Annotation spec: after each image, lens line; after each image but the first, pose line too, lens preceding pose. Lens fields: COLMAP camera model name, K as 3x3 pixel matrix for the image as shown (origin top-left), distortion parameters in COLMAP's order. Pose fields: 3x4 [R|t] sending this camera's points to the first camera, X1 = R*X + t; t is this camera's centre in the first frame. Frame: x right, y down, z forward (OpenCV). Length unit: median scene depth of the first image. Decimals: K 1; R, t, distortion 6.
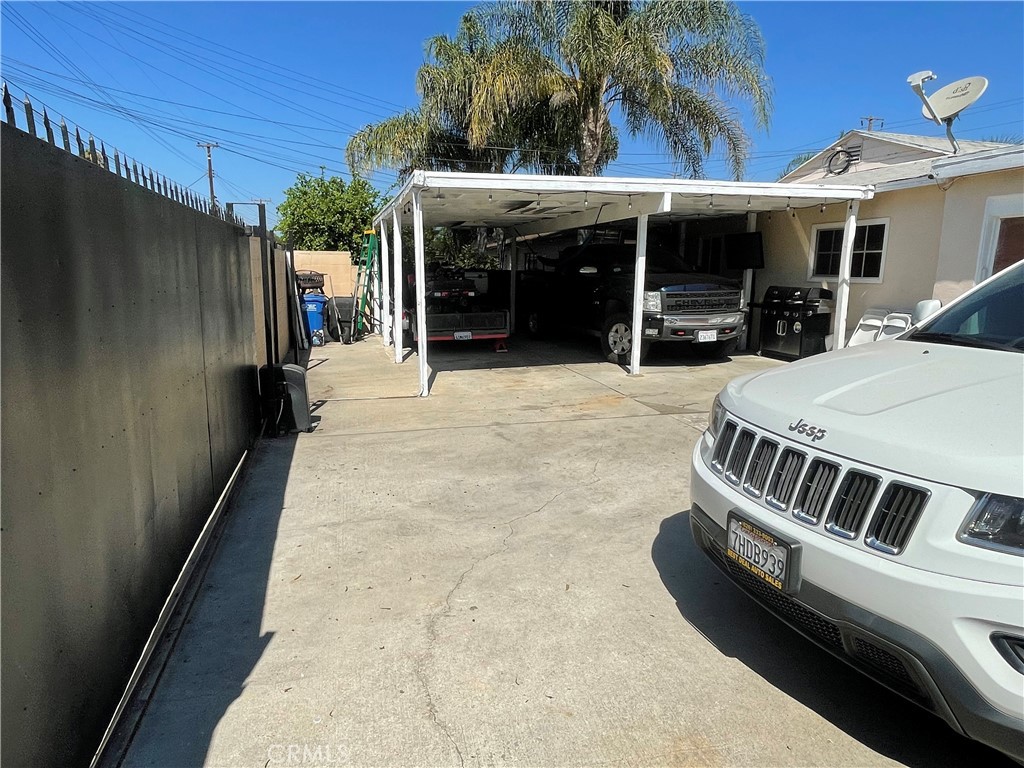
lens RADIAL K [[637.1, 0, 517.9], [0, 637.1, 389.6], [0, 0, 1]] dist [0.021448, -0.019822]
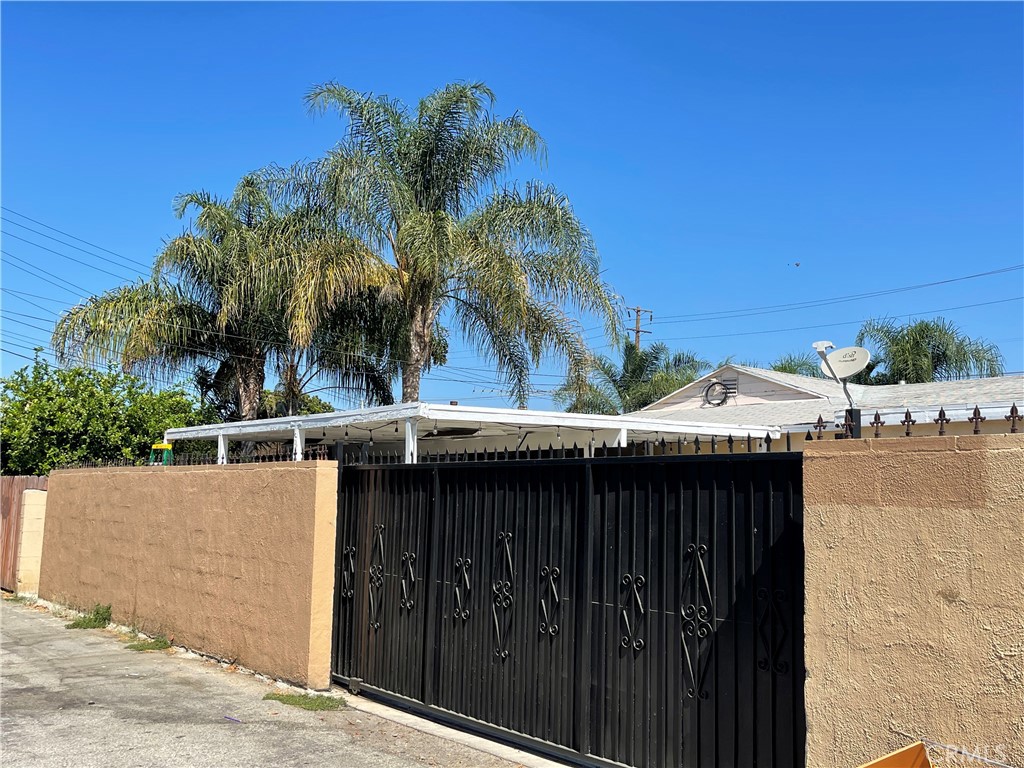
lens RADIAL K [[1013.9, 0, 512.3], [0, 1013.9, 379.3], [0, 0, 1]] dist [0.045508, 0.000000]
pose [[0.929717, 0.052651, 0.364491, -0.442016], [0.056290, 0.957782, -0.281932, 0.052286], [-0.363947, 0.282635, 0.887502, -0.331829]]
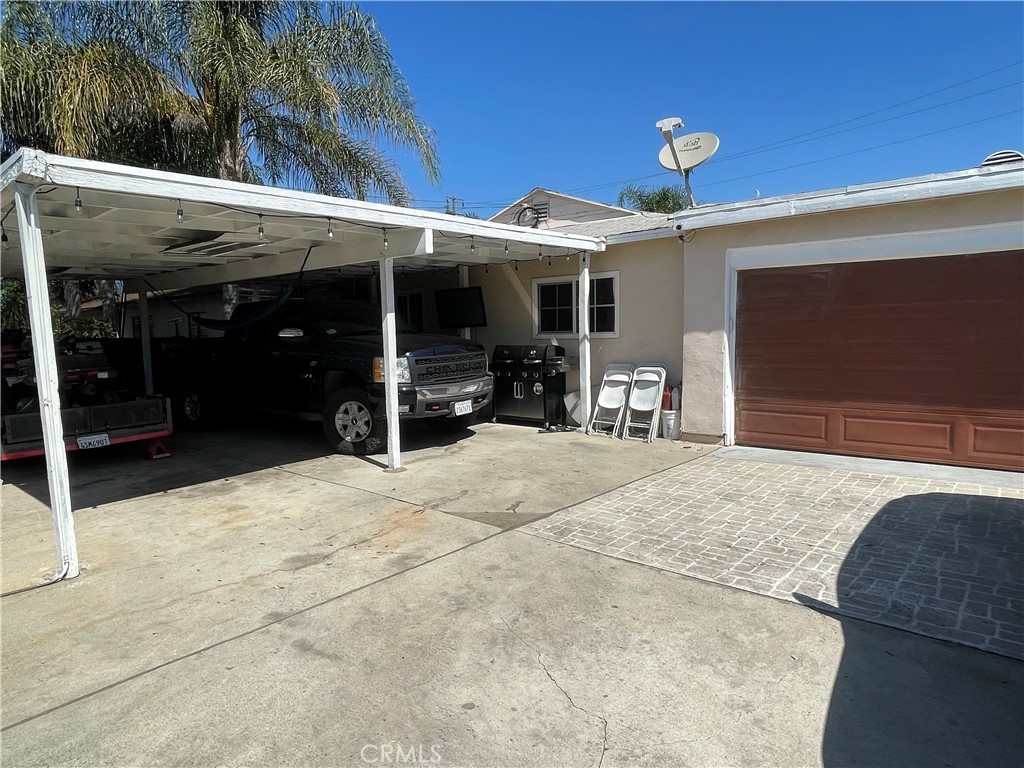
lens RADIAL K [[637.1, 0, 513.7], [0, 637.1, 393.6], [0, 0, 1]] dist [0.021448, -0.019822]
pose [[0.834128, -0.081980, 0.545445, -0.094481], [0.131260, 0.989987, -0.051936, -0.050976], [-0.535725, 0.114917, 0.836536, 0.278676]]
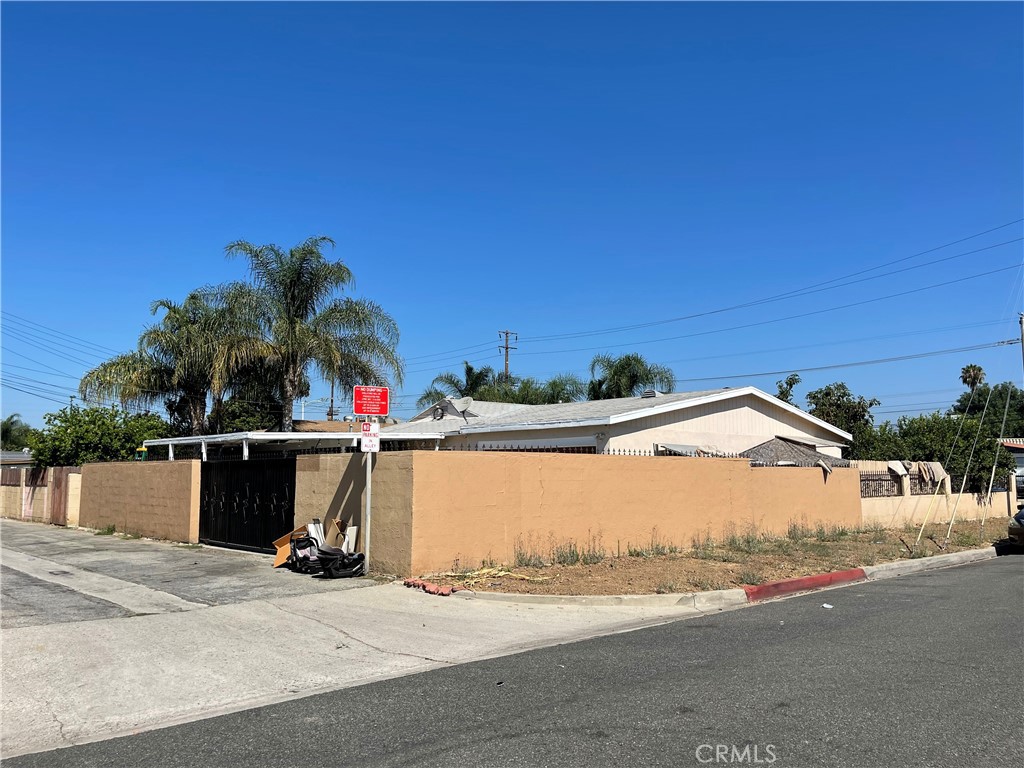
lens RADIAL K [[805.9, 0, 508.4], [0, 805.9, 377.8], [0, 0, 1]] dist [0.017965, 0.021173]
pose [[0.900634, 0.032824, 0.433337, -0.432801], [0.096384, 0.957223, -0.272827, 0.264792], [-0.423756, 0.287484, 0.858944, -1.452940]]
